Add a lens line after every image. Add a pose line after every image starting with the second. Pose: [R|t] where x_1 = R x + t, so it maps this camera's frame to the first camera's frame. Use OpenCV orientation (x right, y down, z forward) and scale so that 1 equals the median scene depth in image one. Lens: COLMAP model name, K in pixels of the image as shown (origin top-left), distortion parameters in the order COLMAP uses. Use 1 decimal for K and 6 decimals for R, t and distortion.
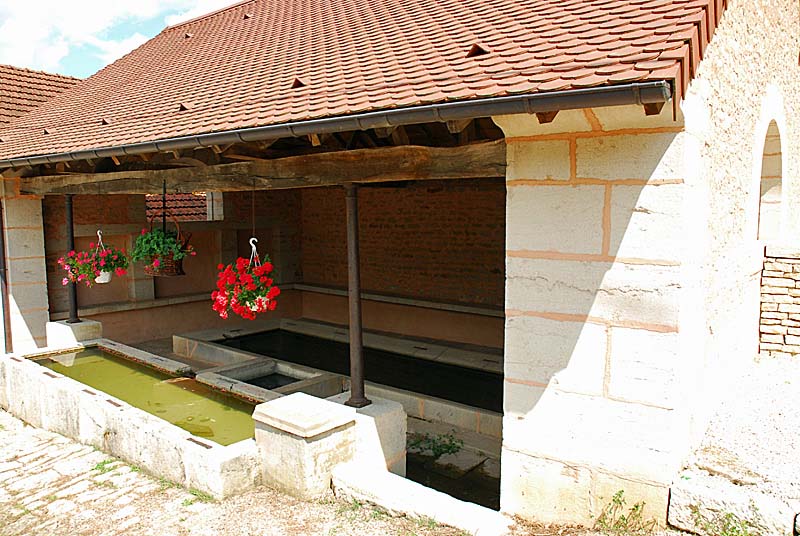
lens RADIAL K [[641.4, 0, 400.5], [0, 641.4, 267.5], [0, 0, 1]] dist [-0.163704, 0.130626]
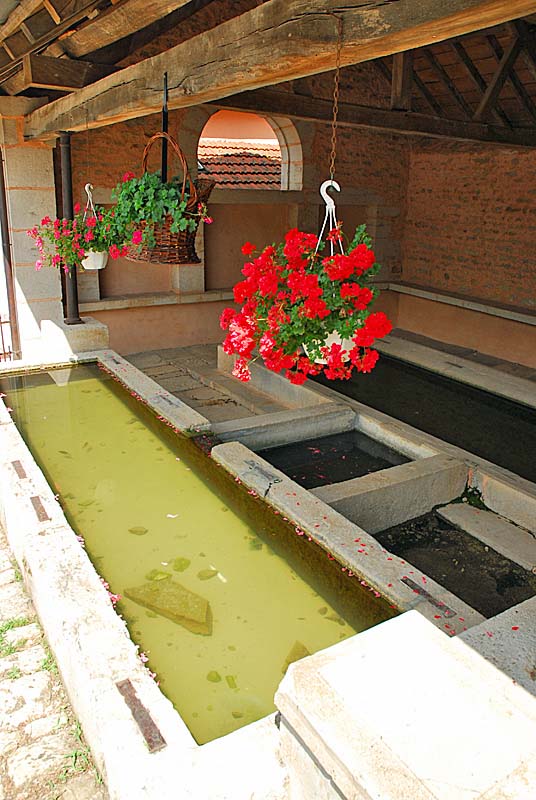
lens RADIAL K [[641.4, 0, 266.0], [0, 641.4, 401.4], [0, 0, 1]] dist [-0.163704, 0.130626]
pose [[0.940590, 0.128833, -0.314154, -0.087695], [-0.057288, 0.972171, 0.227158, -0.000320], [0.334677, -0.195665, 0.921795, 0.406484]]
